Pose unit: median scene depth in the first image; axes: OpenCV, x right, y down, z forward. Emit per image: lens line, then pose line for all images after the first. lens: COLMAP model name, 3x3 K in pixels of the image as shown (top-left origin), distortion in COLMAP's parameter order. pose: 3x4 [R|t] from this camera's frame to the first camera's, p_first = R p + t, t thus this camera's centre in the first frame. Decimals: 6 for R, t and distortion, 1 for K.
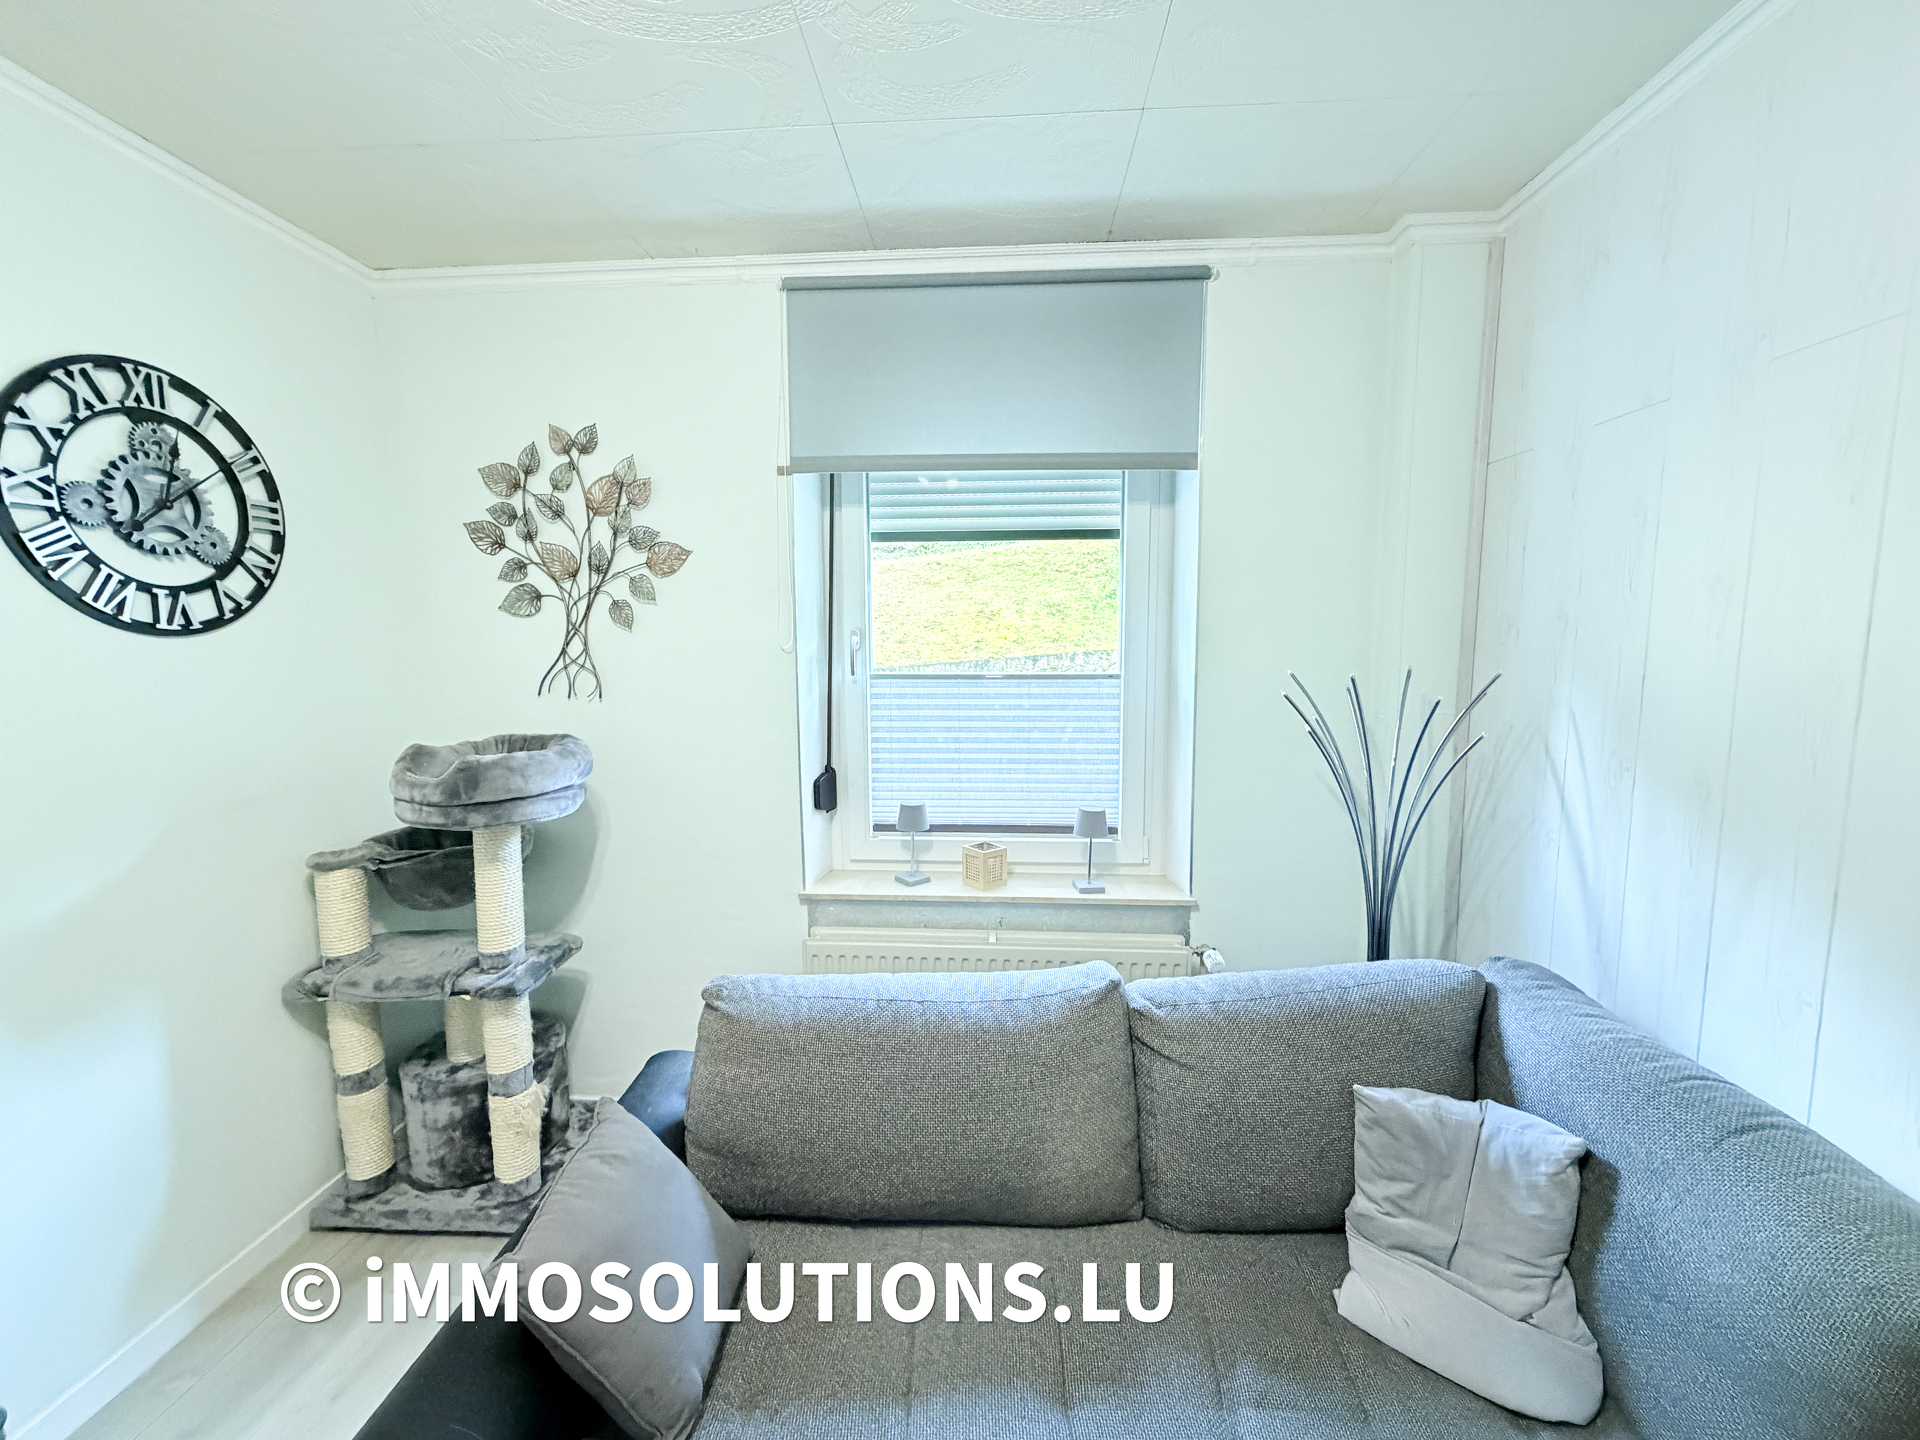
lens RADIAL K [[763.4, 0, 959.9], [0, 763.4, 724.3], [0, 0, 1]] dist [0.000414, 0.000102]
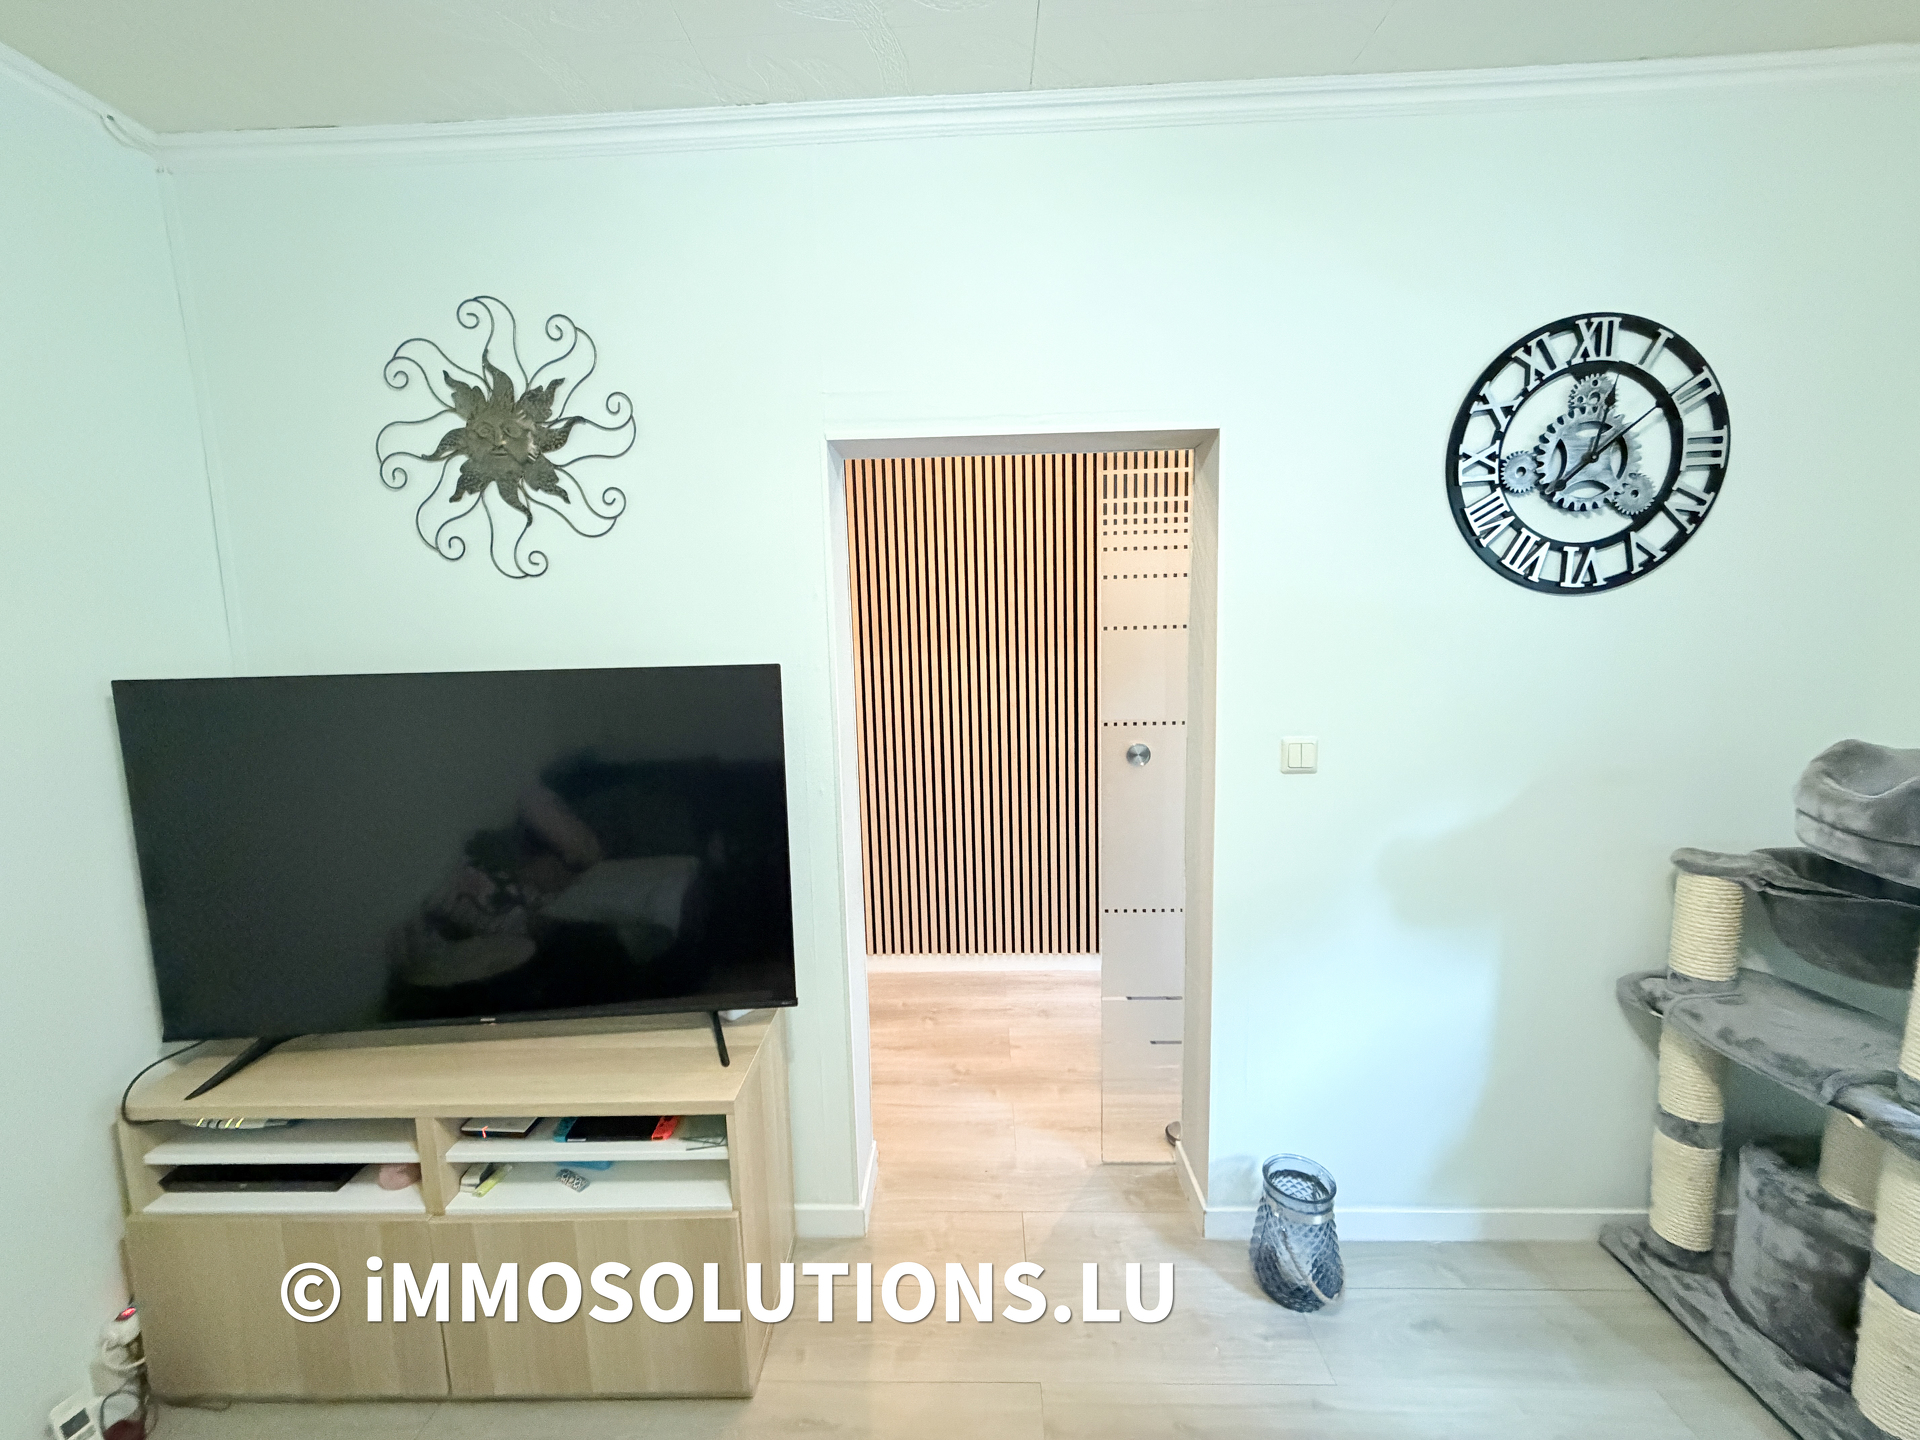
lens RADIAL K [[763.4, 0, 952.6], [0, 763.4, 719.2], [0, 0, 1]] dist [0.000414, 0.000102]
pose [[0.019437, 0.131451, -0.991132, -0.041111], [-0.085379, 0.987916, 0.129350, -0.013120], [0.996159, 0.082107, 0.030425, 0.162082]]
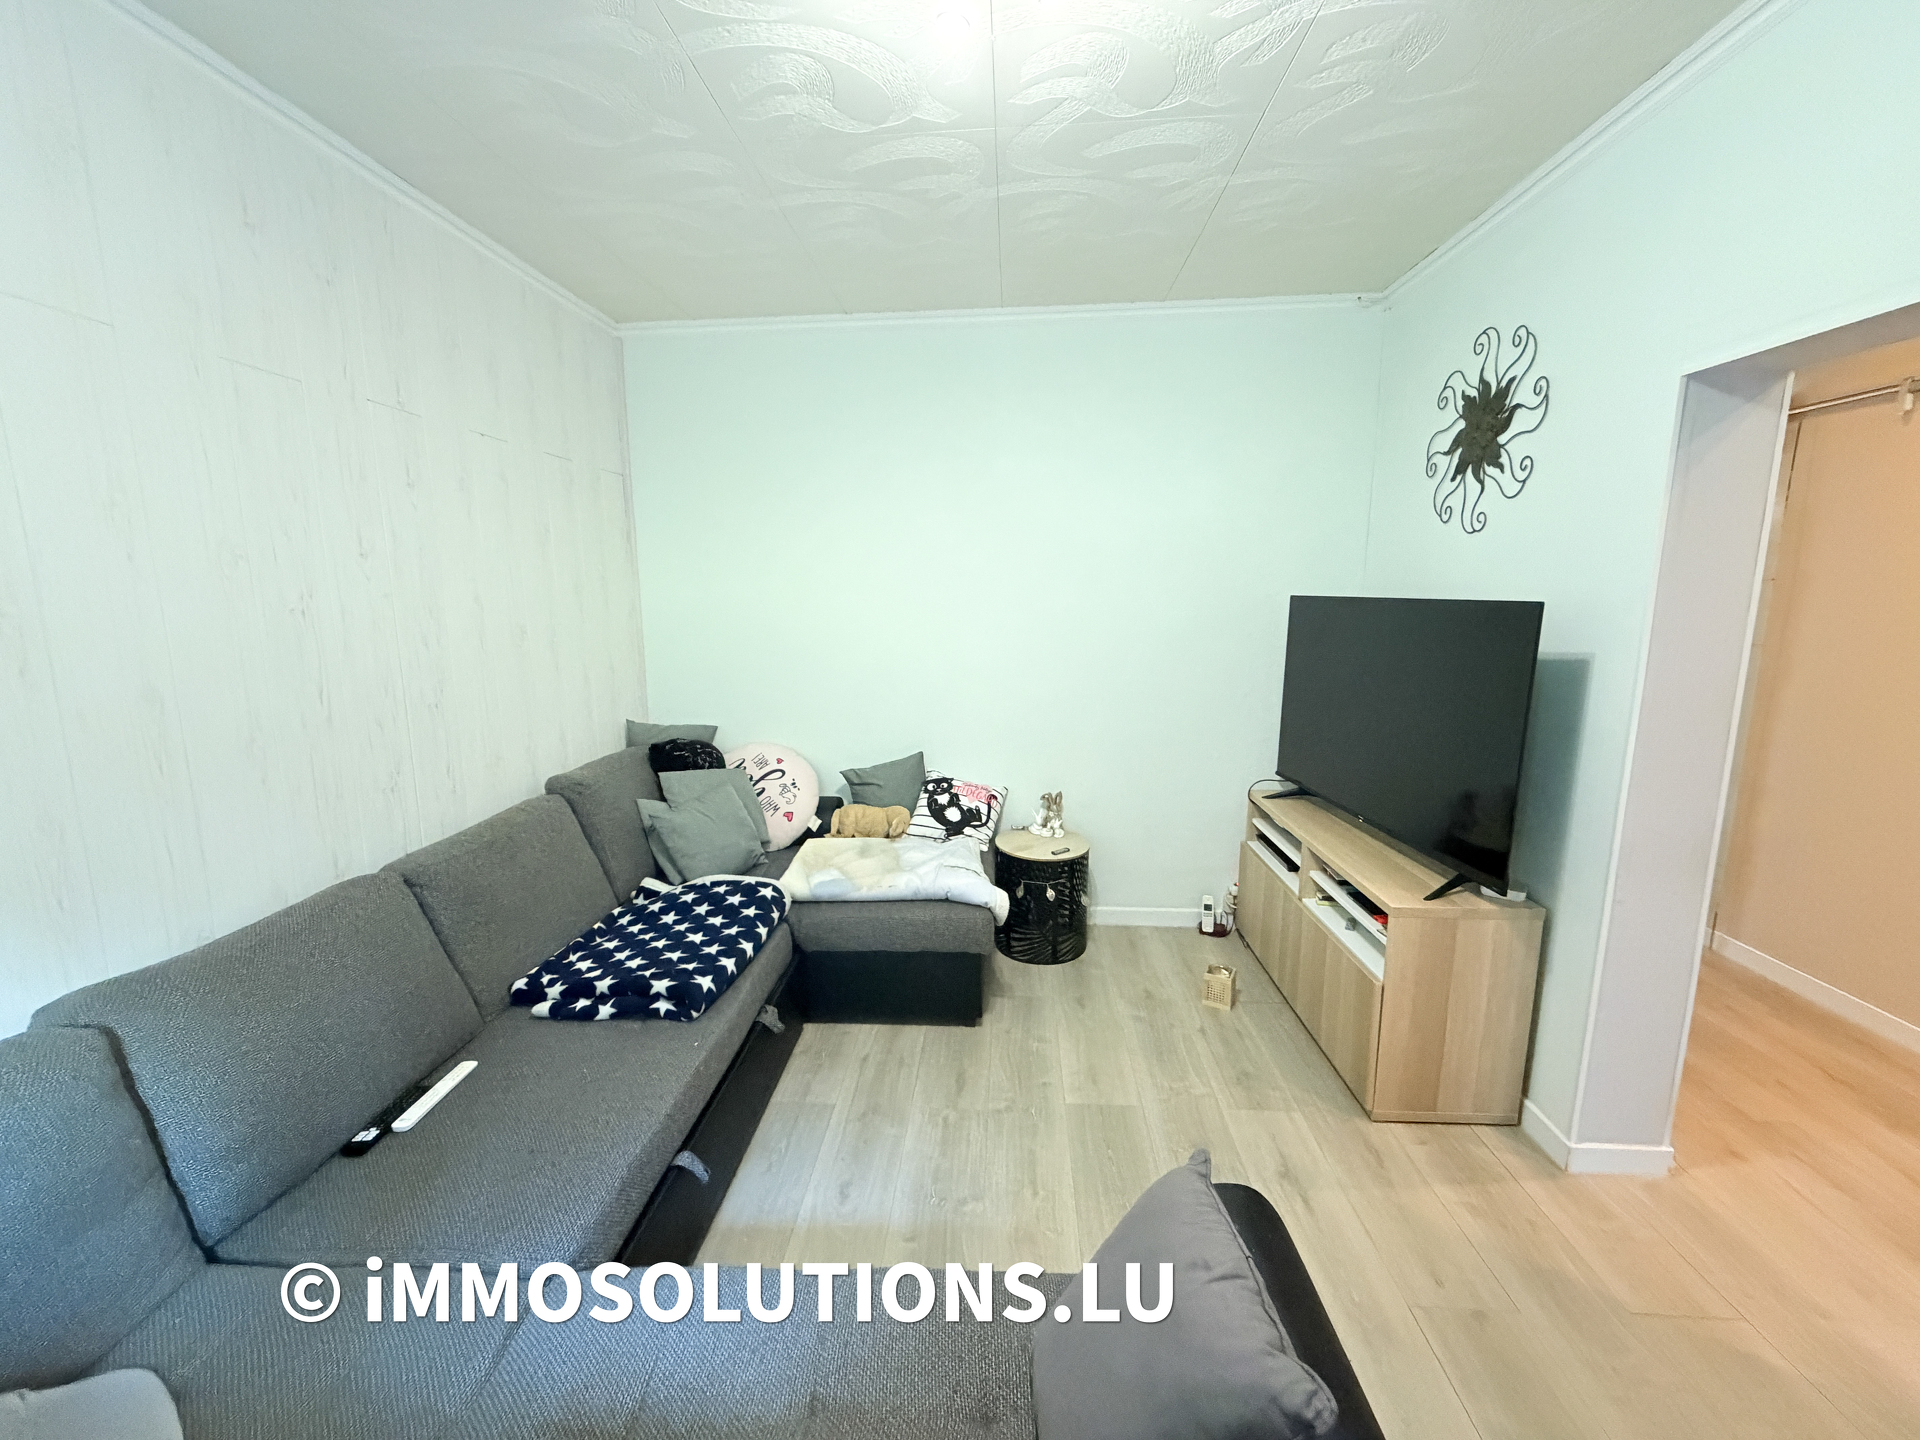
lens RADIAL K [[763.4, 0, 958.6], [0, 763.4, 723.3], [0, 0, 1]] dist [0.000414, 0.000102]
pose [[-0.999938, 0.006624, 0.008983, -0.143592], [0.008871, 0.960089, 0.279554, -0.074715], [-0.006773, 0.279616, -0.960088, 0.939272]]
